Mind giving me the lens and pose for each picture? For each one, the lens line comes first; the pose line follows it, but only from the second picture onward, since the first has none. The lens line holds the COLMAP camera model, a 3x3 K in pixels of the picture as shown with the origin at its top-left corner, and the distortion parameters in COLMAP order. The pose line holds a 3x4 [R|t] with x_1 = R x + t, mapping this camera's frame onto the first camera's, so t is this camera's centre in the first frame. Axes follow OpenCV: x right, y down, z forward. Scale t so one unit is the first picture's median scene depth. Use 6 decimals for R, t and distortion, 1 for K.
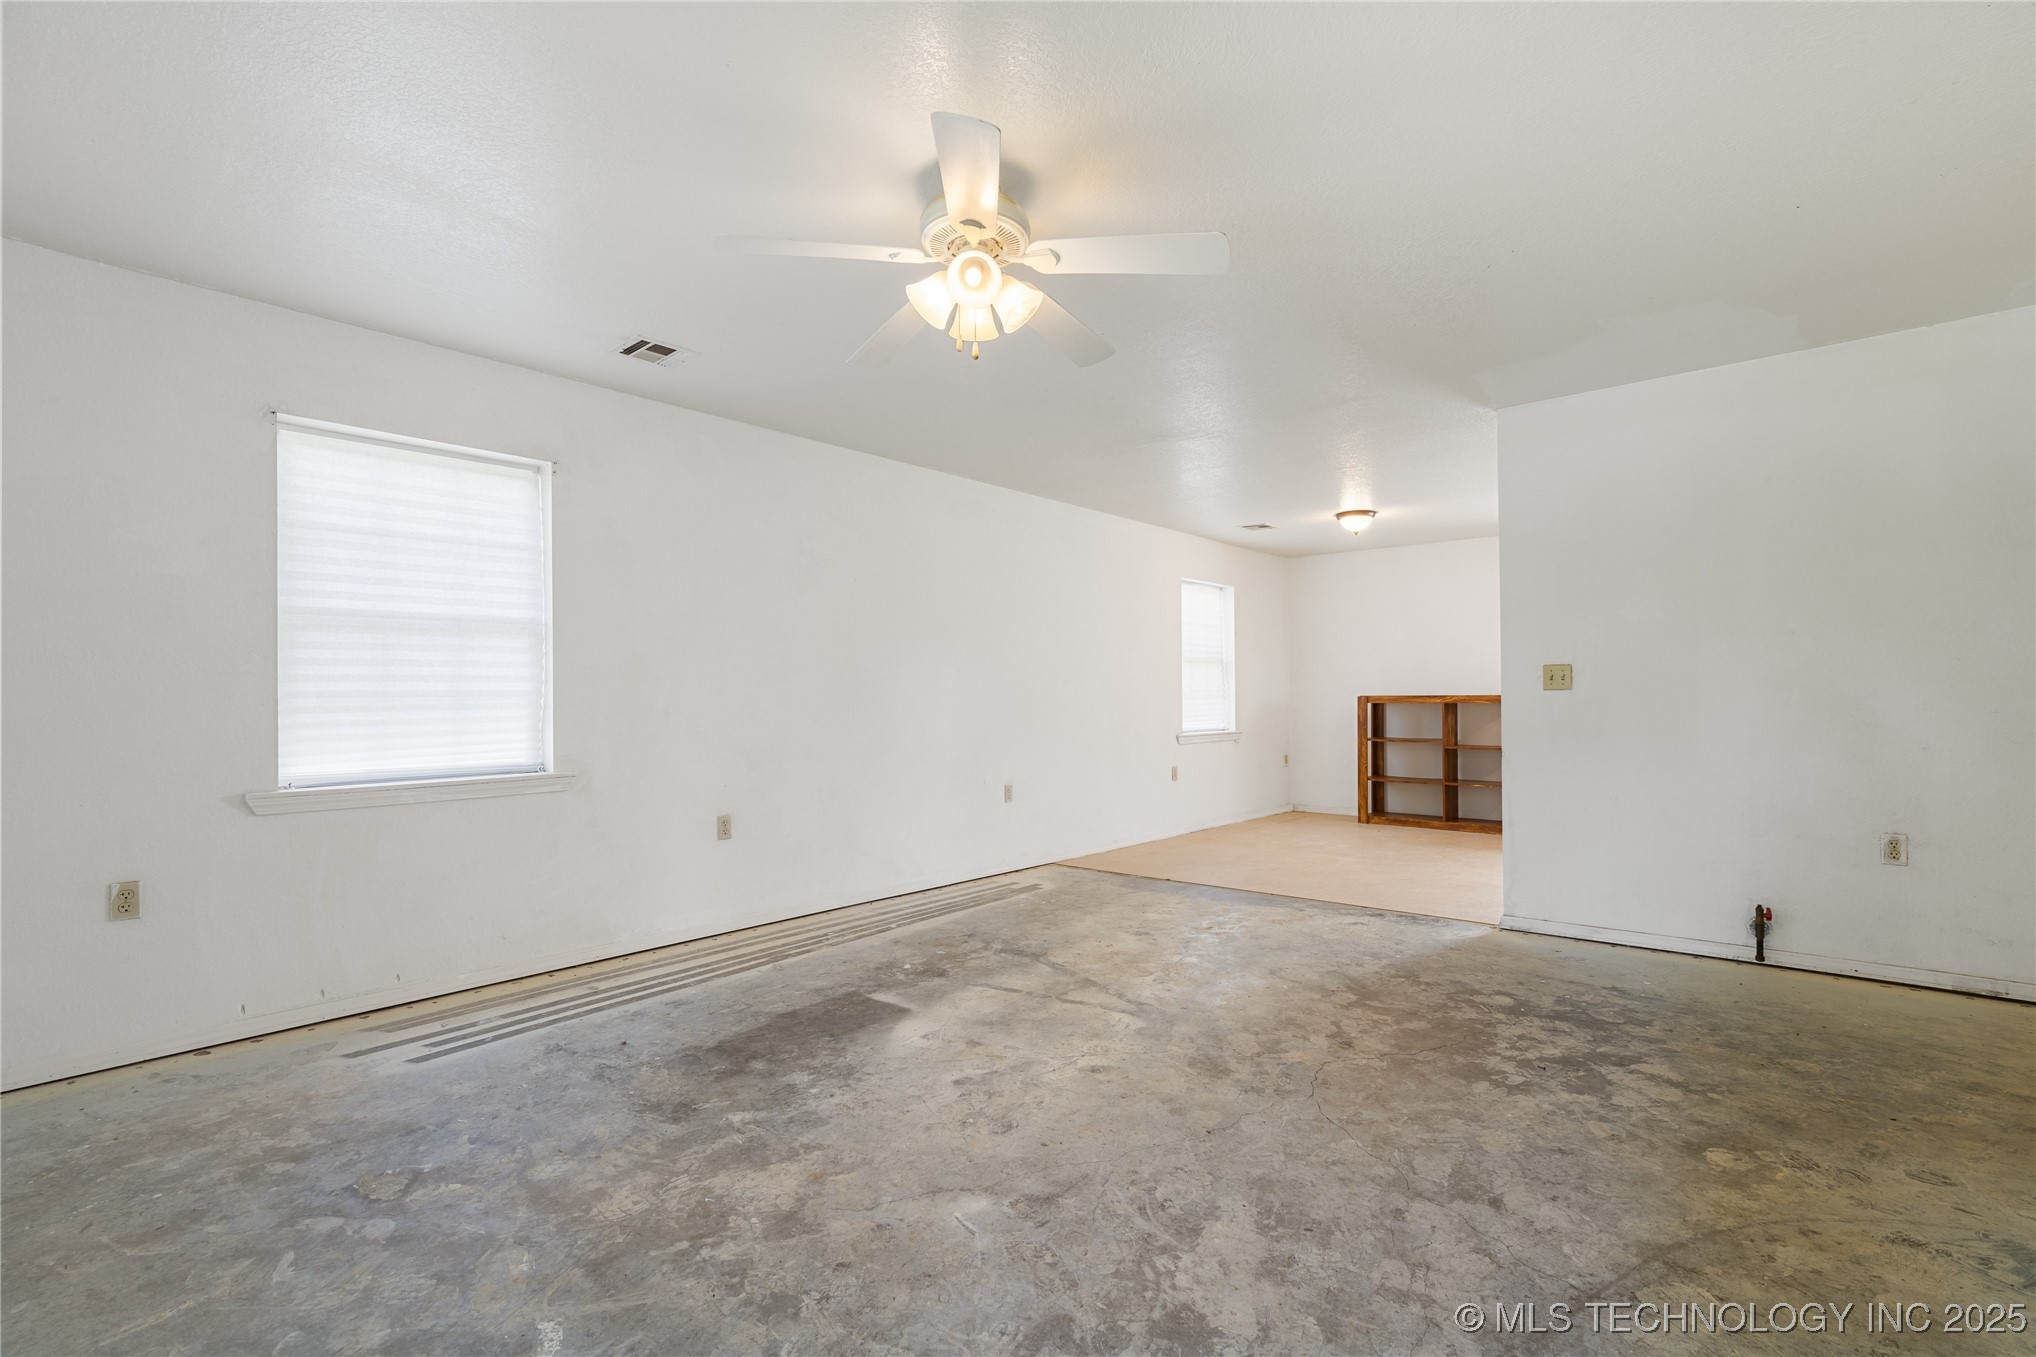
lens RADIAL K [[939.2, 0, 1001.9], [0, 939.2, 685.9], [0, 0, 1]] dist [-0.030855, 0.007182]
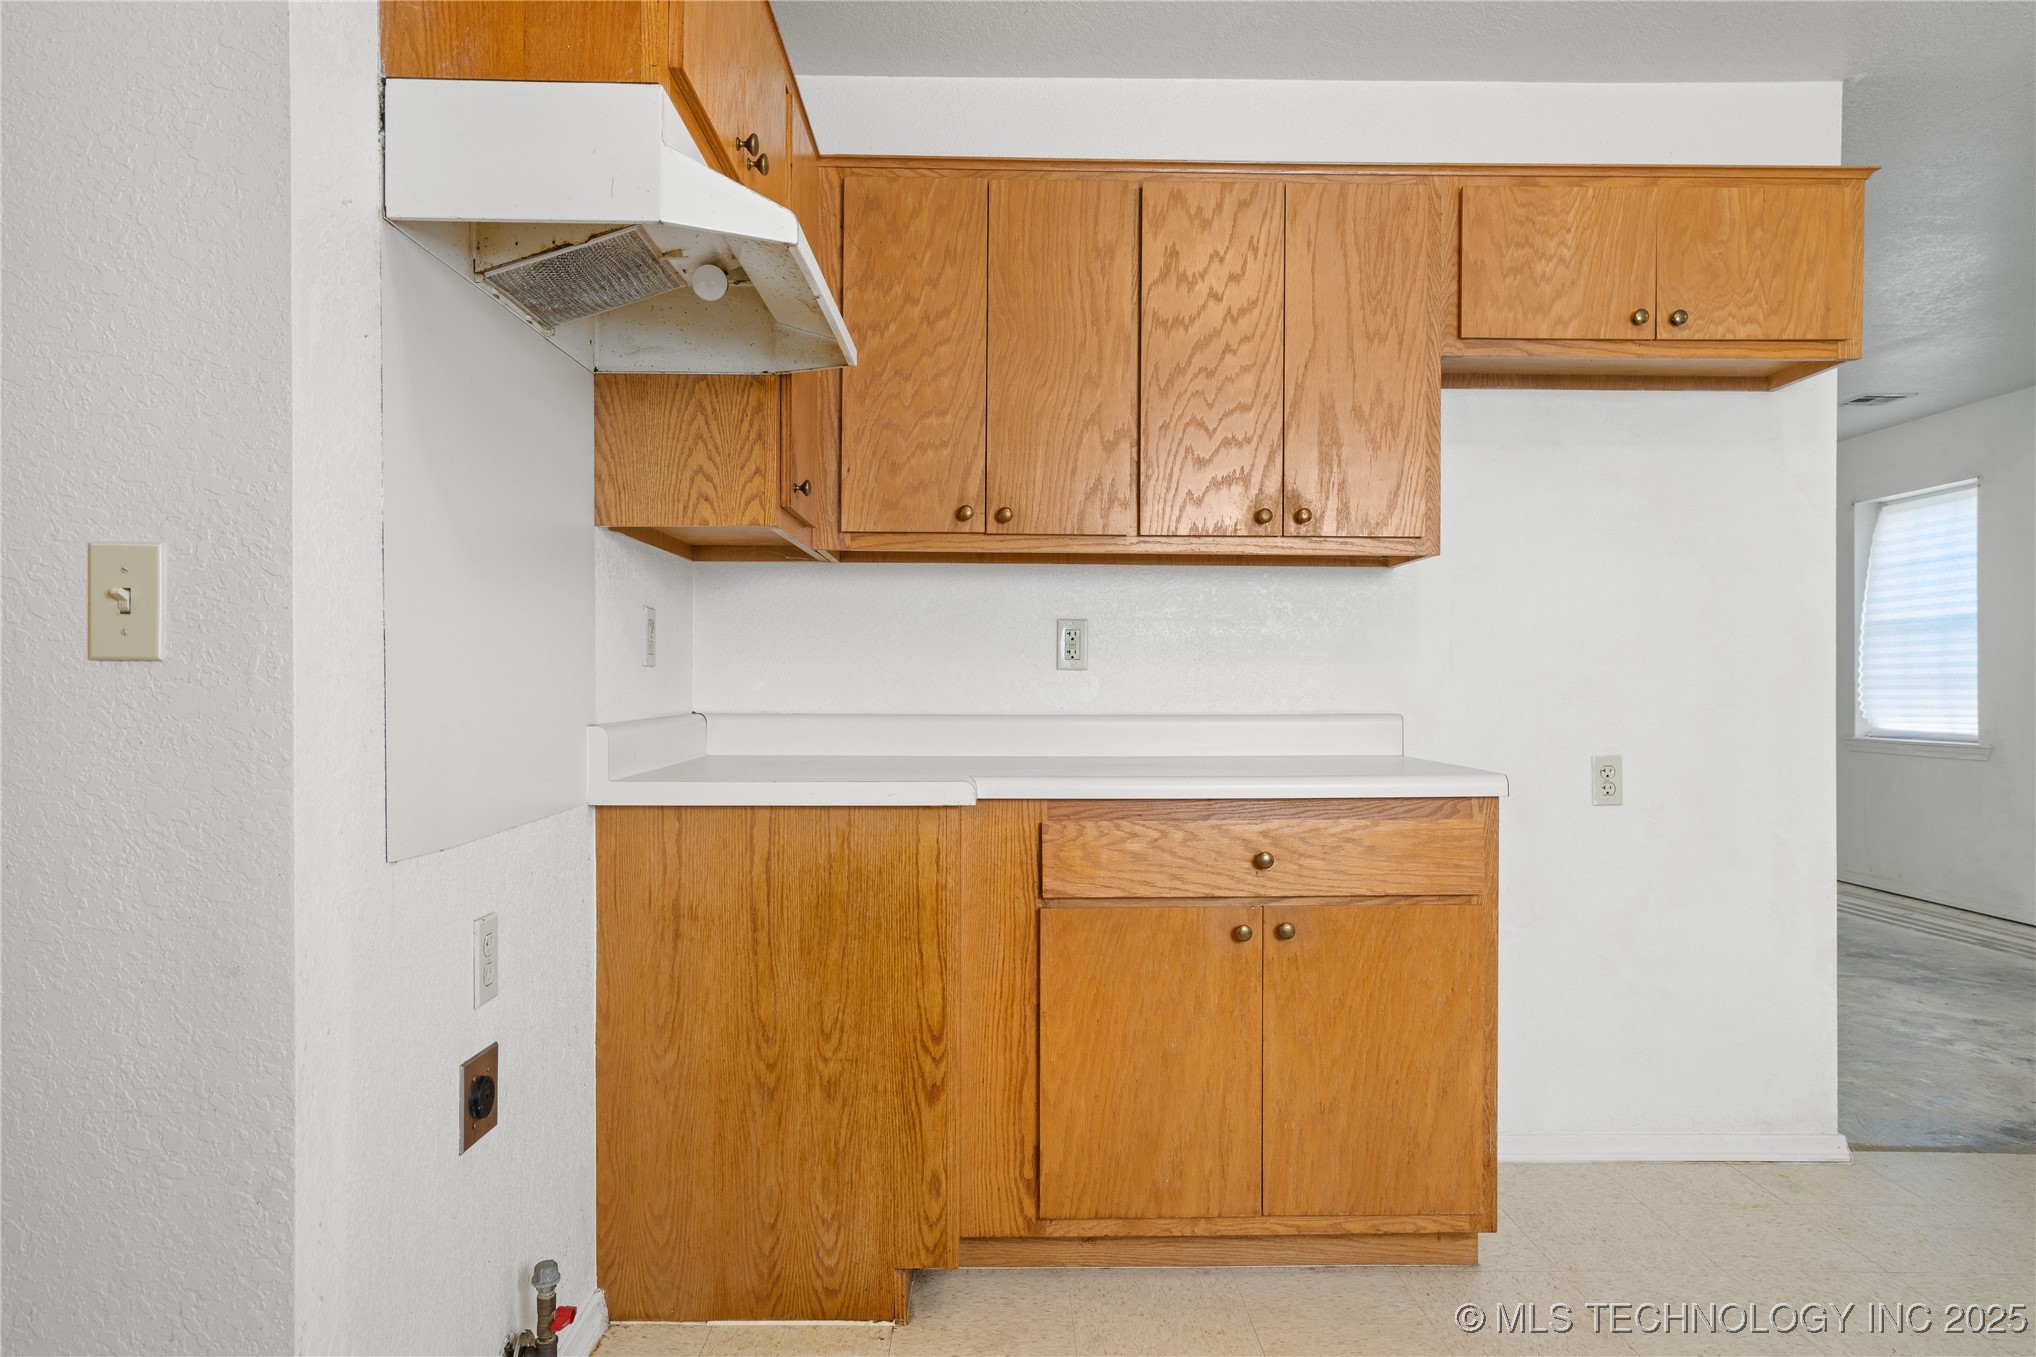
lens RADIAL K [[1304.6, 0, 1020.6], [0, 1304.6, 689.6], [0, 0, 1]] dist [-0.018832, 0.035165]
pose [[-0.738974, 0.009680, -0.673664, 1.839493], [0.011100, 0.999936, 0.002192, 0.009348], [0.673642, -0.005858, -0.739035, 1.708368]]
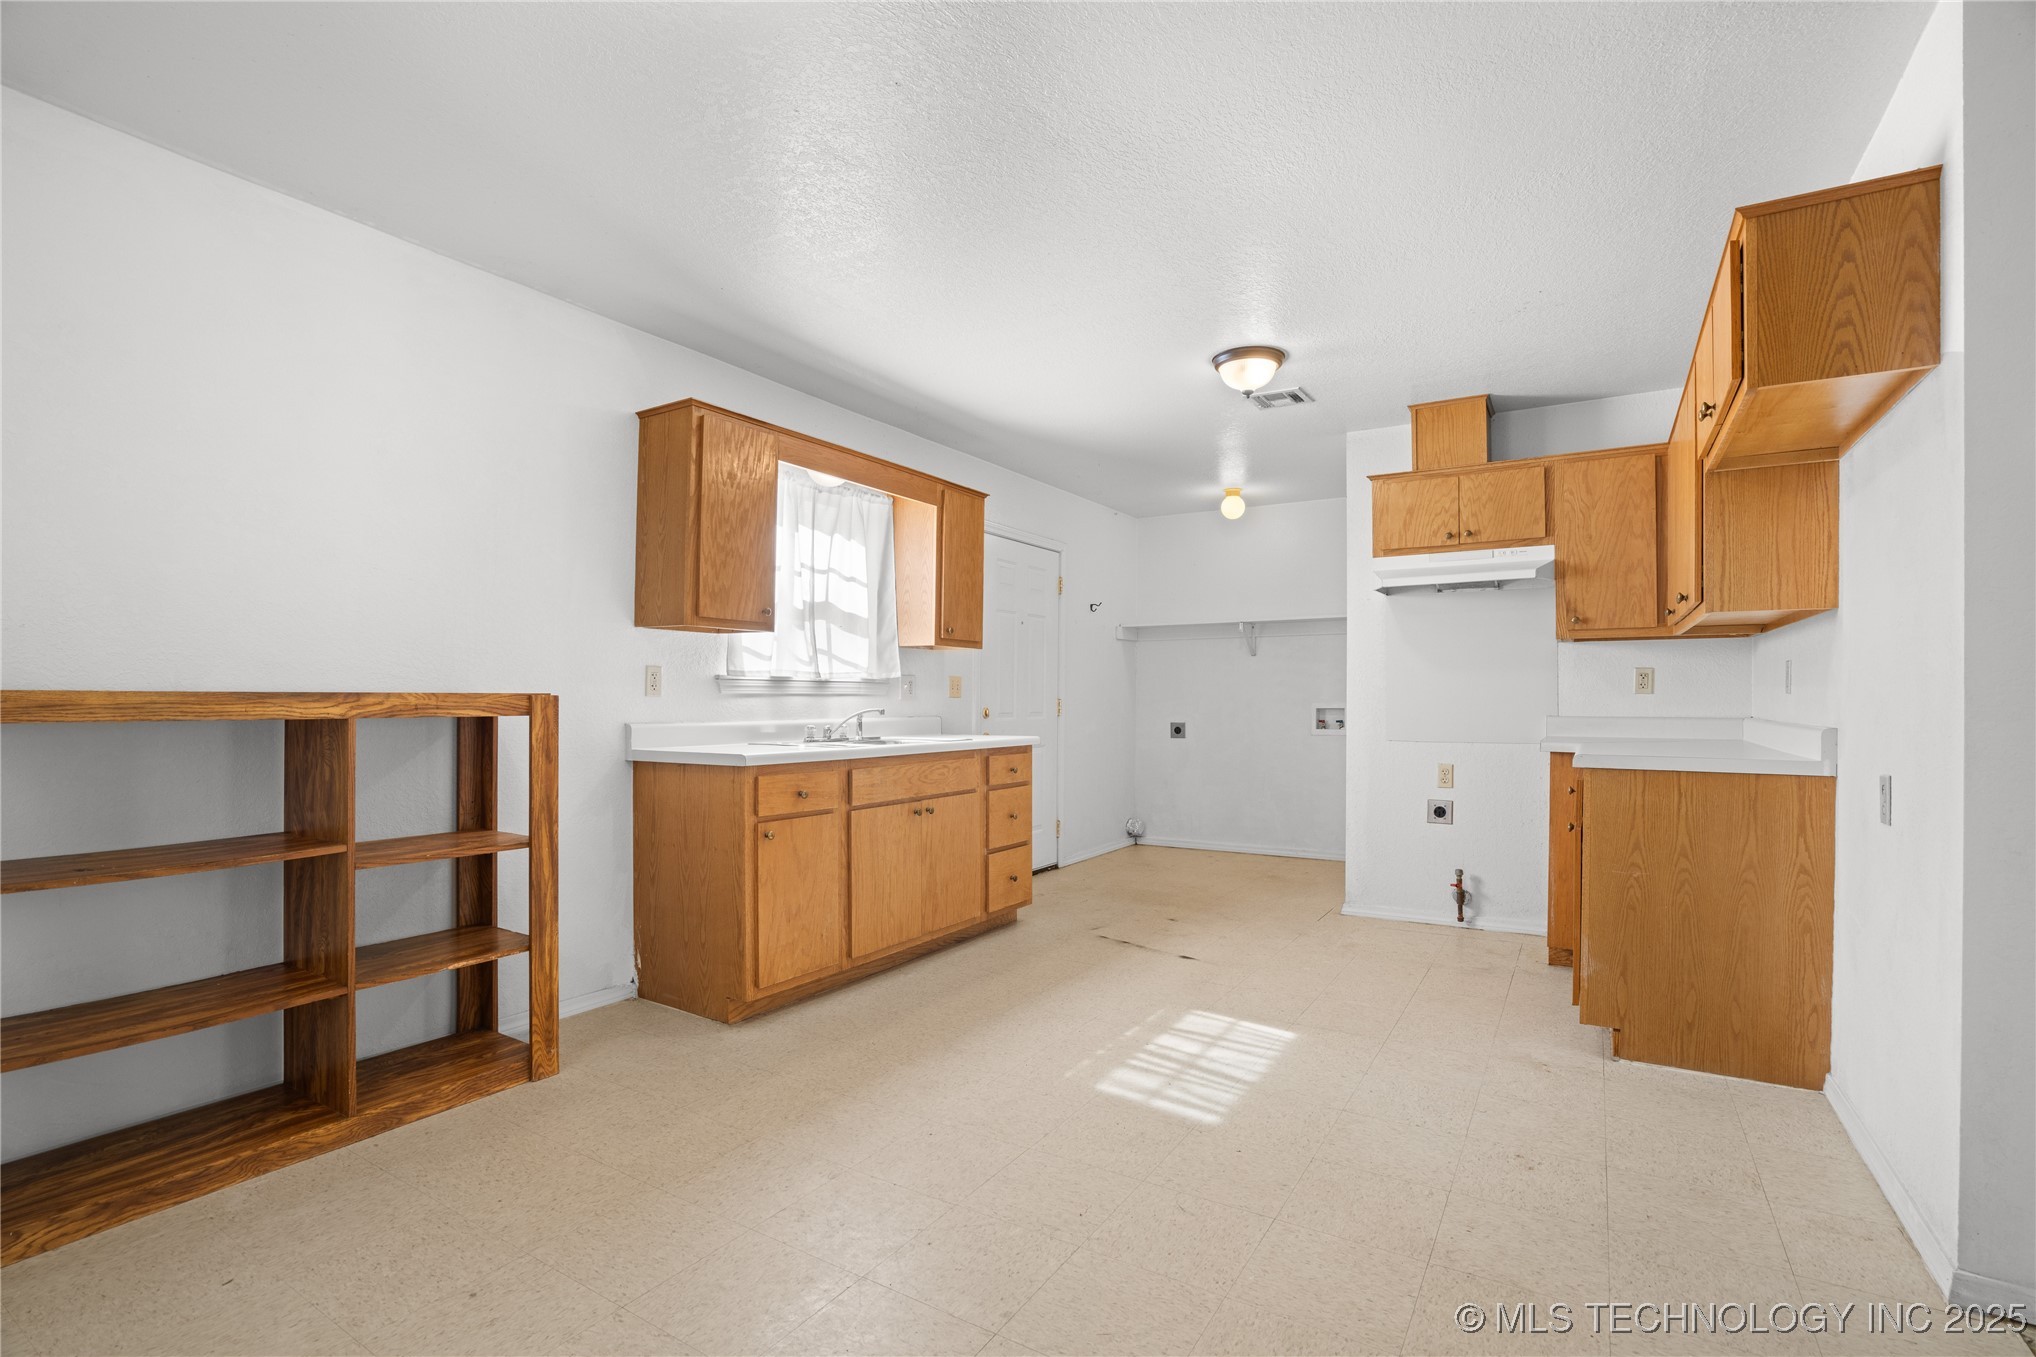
lens RADIAL K [[939.2, 0, 1049.1], [0, 939.2, 707.6], [0, 0, 1]] dist [-0.030855, 0.007182]
pose [[-0.201141, -0.006284, 0.979542, 0.353080], [-0.017989, 0.999834, 0.002721, 0.023891], [-0.979397, -0.017074, -0.201220, 2.034940]]
